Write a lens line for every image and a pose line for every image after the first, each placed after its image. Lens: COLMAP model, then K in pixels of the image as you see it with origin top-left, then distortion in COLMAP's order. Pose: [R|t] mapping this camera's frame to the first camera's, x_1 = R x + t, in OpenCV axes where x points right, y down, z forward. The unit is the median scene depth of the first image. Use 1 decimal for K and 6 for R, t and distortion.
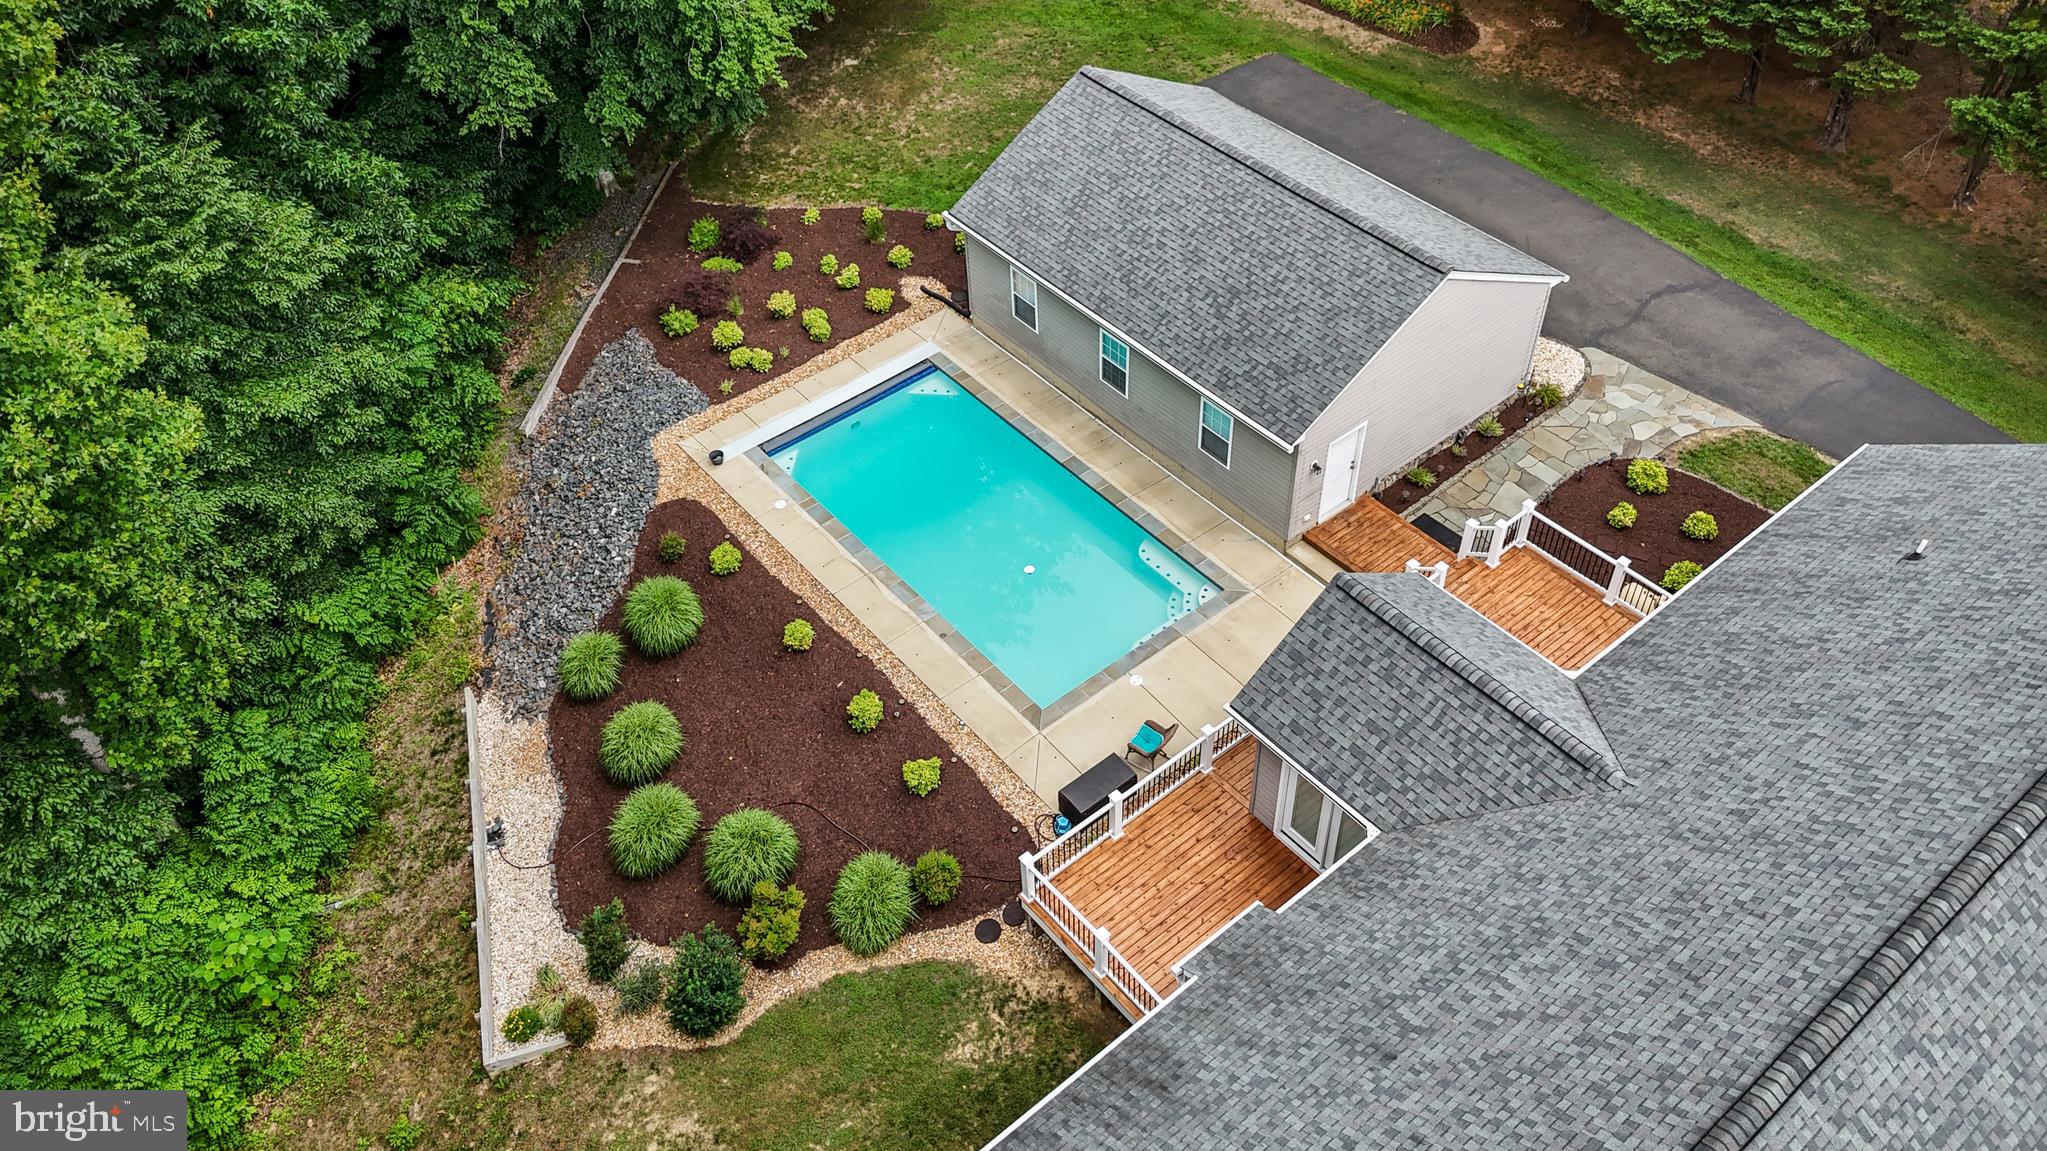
lens RADIAL K [[1507.8, 0, 1032.1], [0, 1507.8, 570.8], [0, 0, 1]] dist [0.099665, -0.129202]
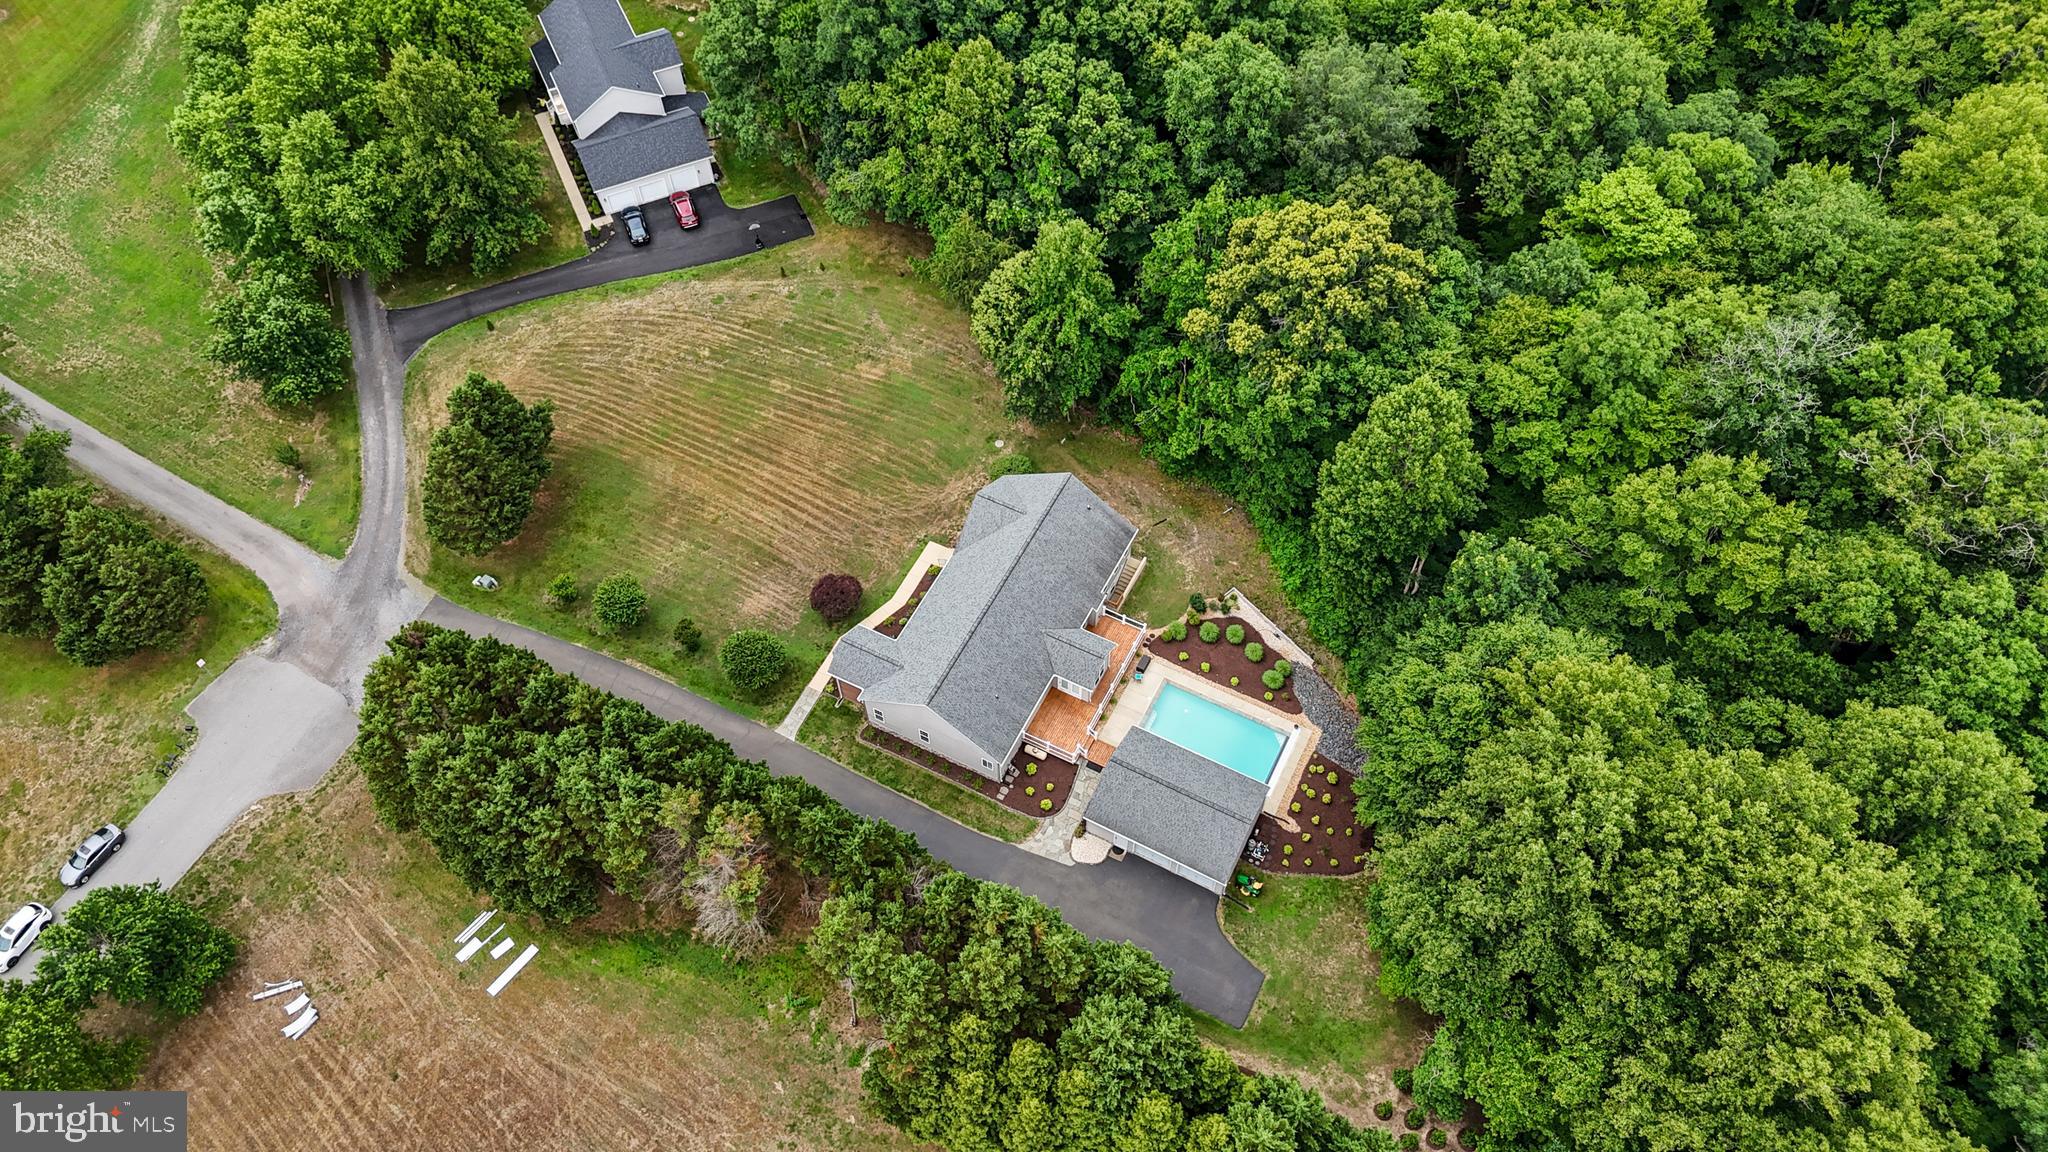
lens RADIAL K [[1490.9, 0, 1031.7], [0, 1490.9, 583.2], [0, 0, 1]] dist [0.099619, -0.125209]
pose [[-0.916524, 0.358831, -0.176703, 0.878354], [-0.254548, -0.182501, 0.949683, -3.297061], [0.308527, 0.915387, 0.258606, -0.374051]]
